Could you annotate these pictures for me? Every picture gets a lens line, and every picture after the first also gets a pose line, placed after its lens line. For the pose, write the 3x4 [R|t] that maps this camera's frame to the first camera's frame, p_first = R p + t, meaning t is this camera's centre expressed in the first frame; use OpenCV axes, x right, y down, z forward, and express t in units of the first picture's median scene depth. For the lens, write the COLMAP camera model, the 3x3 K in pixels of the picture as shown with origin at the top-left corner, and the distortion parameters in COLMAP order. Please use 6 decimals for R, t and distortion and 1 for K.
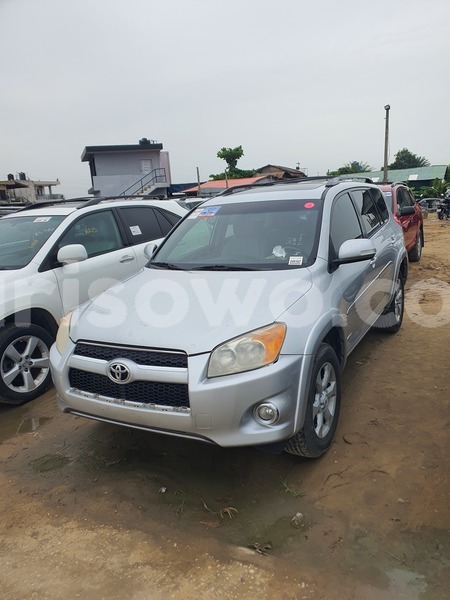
lens RADIAL K [[478.2, 0, 224.0], [0, 478.2, 277.4], [0, 0, 1]] dist [0.012927, -0.013299]
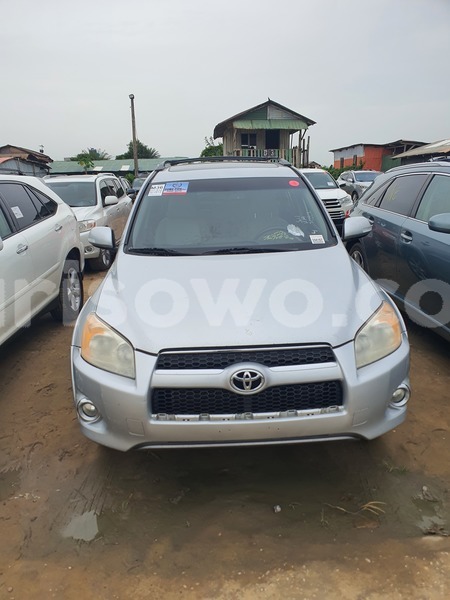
lens RADIAL K [[478.2, 0, 224.0], [0, 478.2, 277.4], [0, 0, 1]] dist [0.012927, -0.013299]
pose [[0.864396, -0.066940, 0.498335, -0.642383], [0.054148, 0.997727, 0.040098, -0.009185], [-0.499887, -0.007677, 0.866057, 0.325959]]
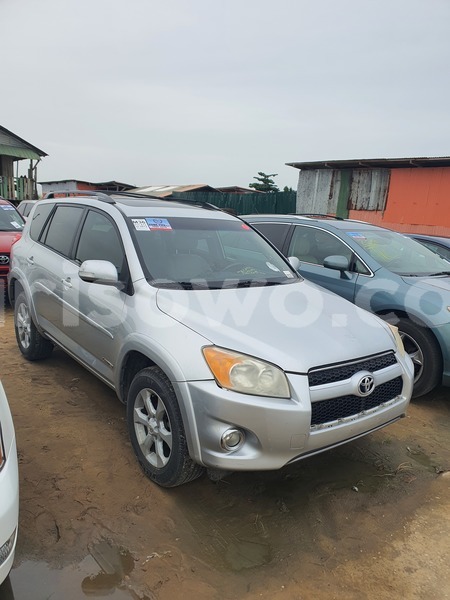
lens RADIAL K [[478.2, 0, 224.0], [0, 478.2, 277.4], [0, 0, 1]] dist [0.012927, -0.013299]
pose [[0.380894, -0.032231, 0.924057, -1.279025], [0.063132, 0.997967, 0.008787, -0.060240], [-0.922461, 0.054991, 0.382155, 0.876647]]
